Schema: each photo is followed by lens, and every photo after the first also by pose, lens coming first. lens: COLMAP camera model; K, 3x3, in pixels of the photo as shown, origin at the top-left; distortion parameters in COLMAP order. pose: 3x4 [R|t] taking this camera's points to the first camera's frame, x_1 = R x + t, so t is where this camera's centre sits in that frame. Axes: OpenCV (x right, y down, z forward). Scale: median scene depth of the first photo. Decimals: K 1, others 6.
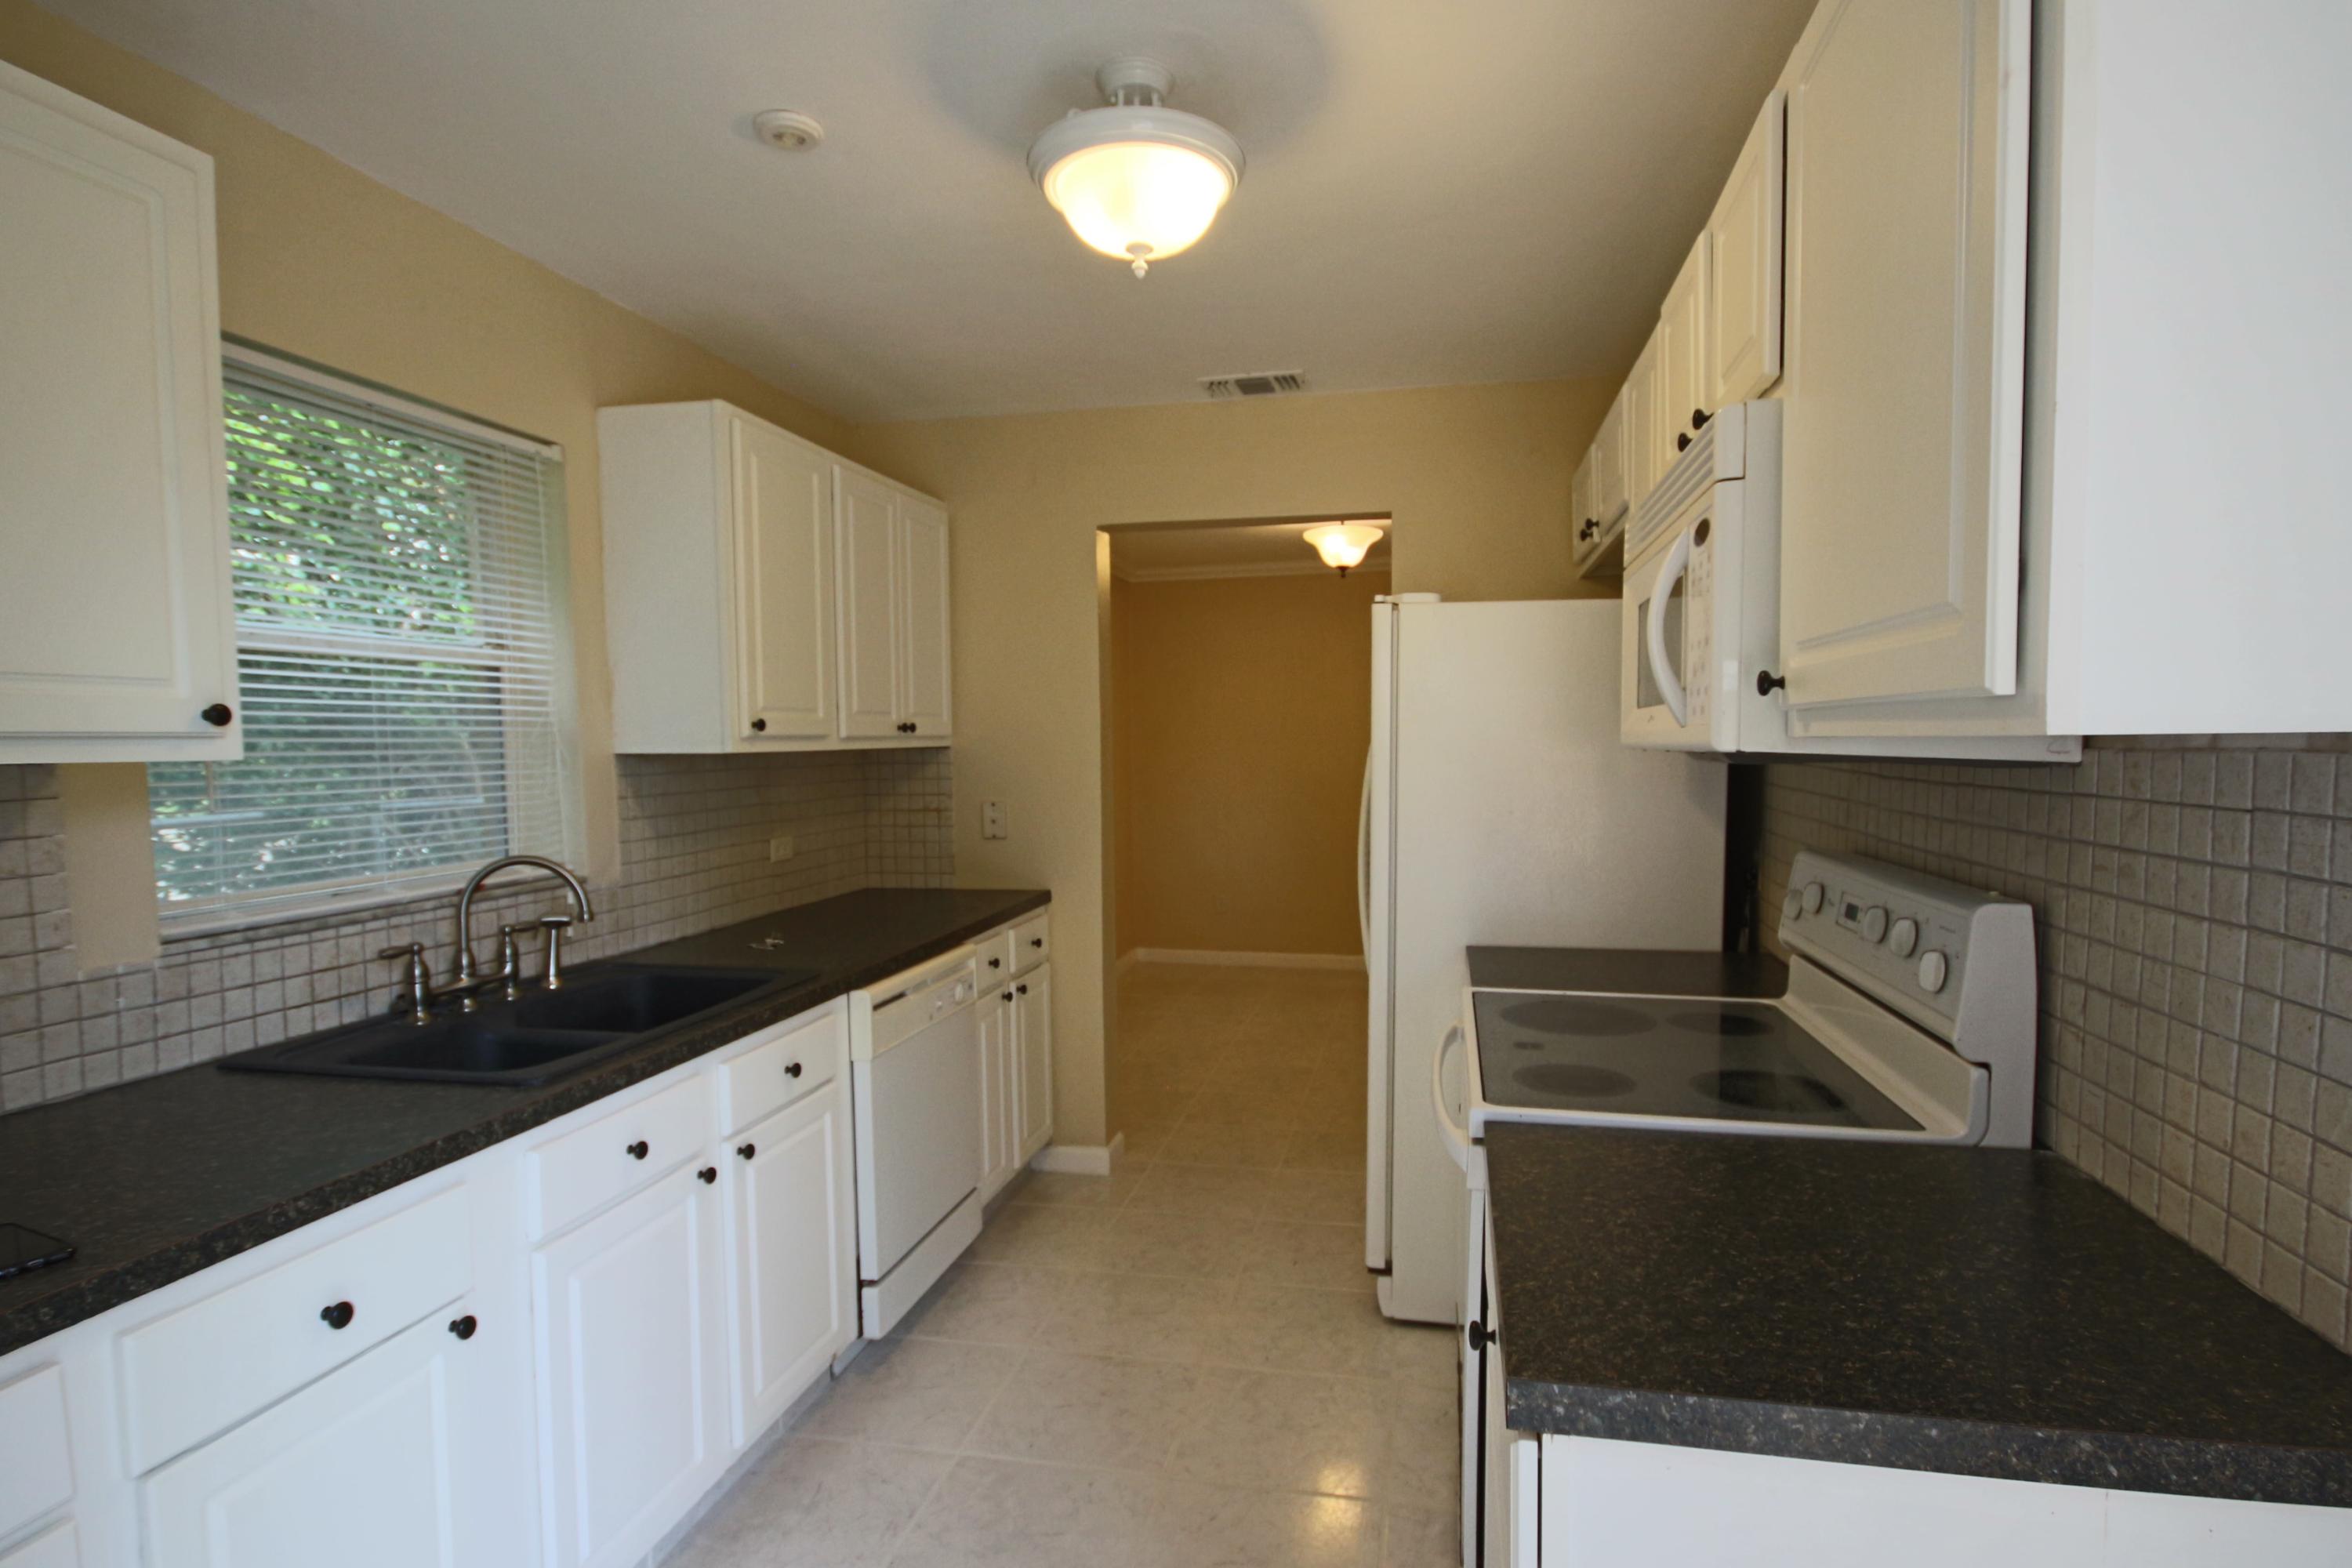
lens RADIAL K [[1205.2, 0, 1196.4], [0, 1205.2, 805.9], [0, 0, 1]] dist [0.000633, -0.004811]
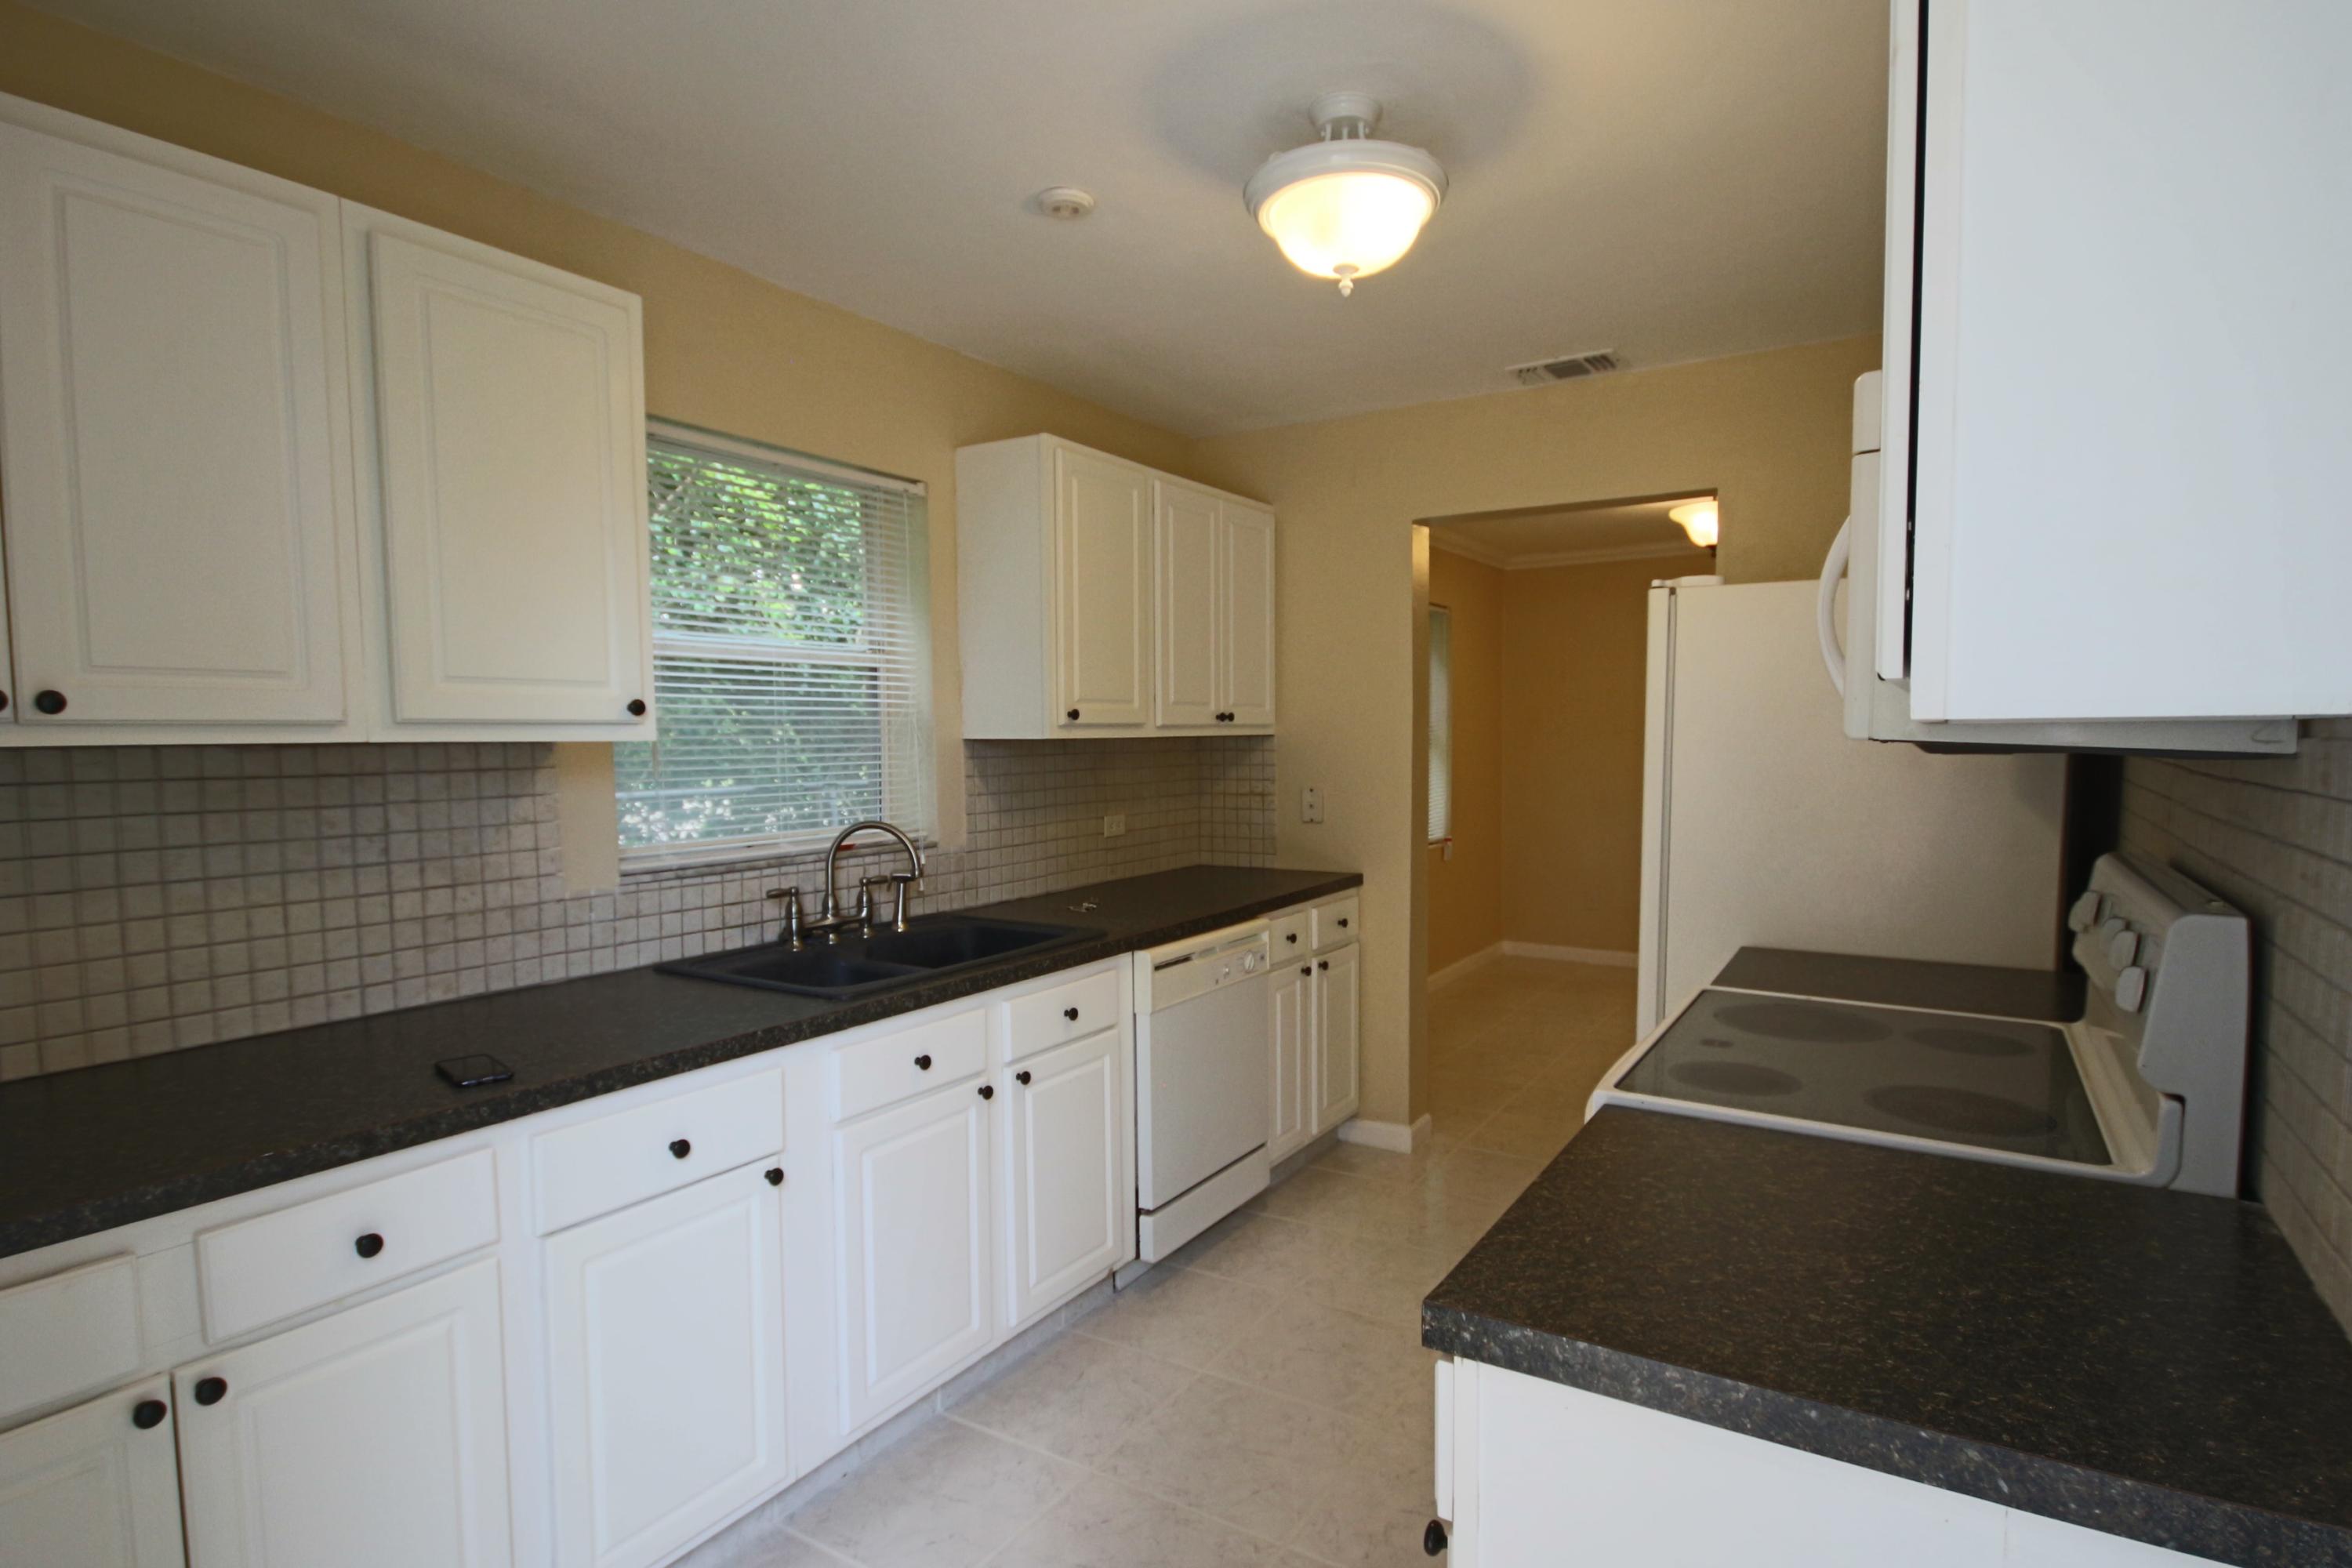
lens RADIAL K [[1204.7, 0, 1190.7], [0, 1204.7, 803.8], [0, 0, 1]] dist [-0.003511, 0.001471]
pose [[0.938191, 0.023471, -0.345322, 0.146663], [-0.021382, 0.999723, 0.009859, 0.003928], [0.345457, -0.001866, 0.938433, -0.038581]]
